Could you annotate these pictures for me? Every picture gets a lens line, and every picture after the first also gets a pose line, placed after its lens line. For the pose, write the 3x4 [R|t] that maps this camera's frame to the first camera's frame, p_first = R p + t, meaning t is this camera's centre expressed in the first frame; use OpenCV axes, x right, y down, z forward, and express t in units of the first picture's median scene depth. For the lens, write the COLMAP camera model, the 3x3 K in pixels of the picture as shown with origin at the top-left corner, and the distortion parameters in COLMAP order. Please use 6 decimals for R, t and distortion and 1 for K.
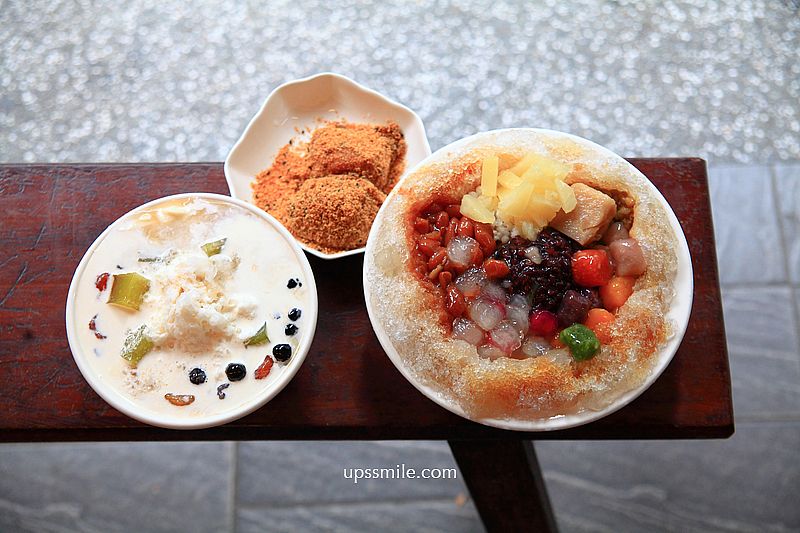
lens RADIAL K [[1296.4, 0, 400.0], [0, 1296.4, 266.5], [0, 0, 1]] dist [0.000602, 0.850206]
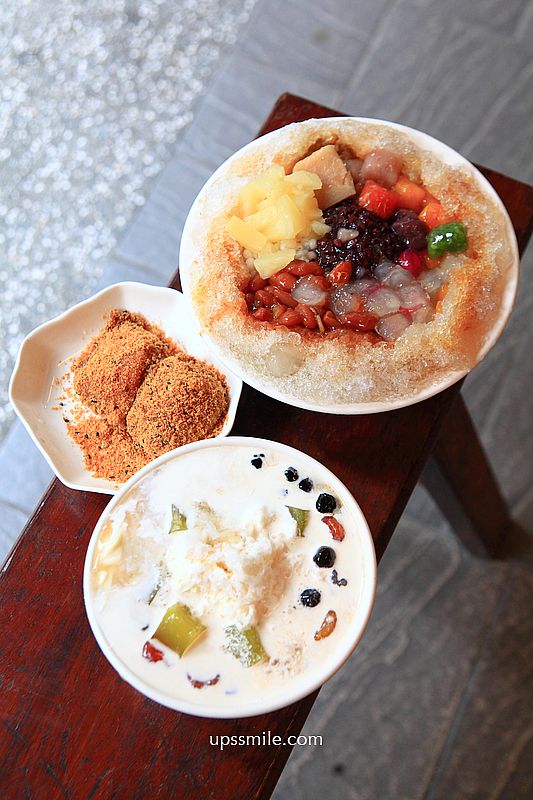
lens RADIAL K [[1293.1, 0, 266.5], [0, 1293.1, 400.0], [0, 0, 1]] dist [0.045408, 0.050824]
pose [[0.429069, -0.810640, 0.398451, -0.375723], [0.827450, 0.529652, 0.186534, -0.160037], [-0.362252, 0.249662, 0.898021, 0.173860]]
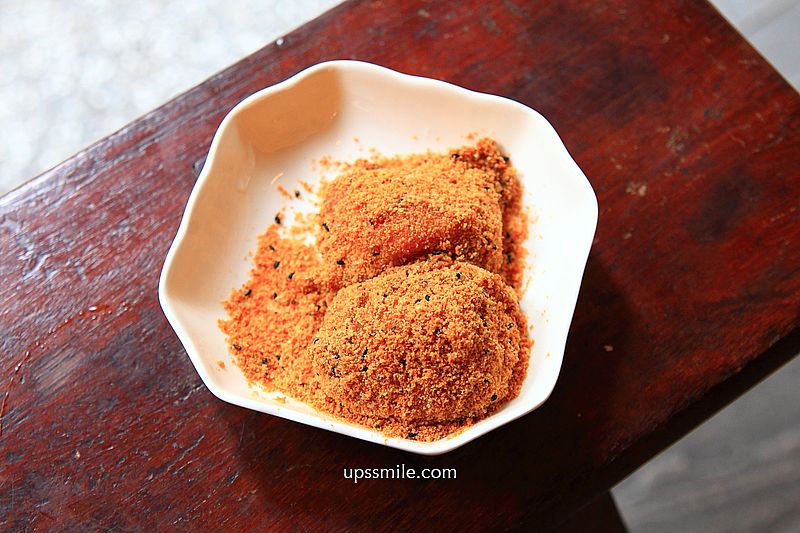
lens RADIAL K [[1382.6, 0, 400.0], [0, 1382.6, 266.5], [0, 0, 1]] dist [0.014900, 0.004197]
pose [[0.970538, -0.201201, 0.132570, -0.115897], [0.208808, 0.976871, -0.046076, -0.048063], [-0.120233, 0.072400, 0.990102, 0.512315]]
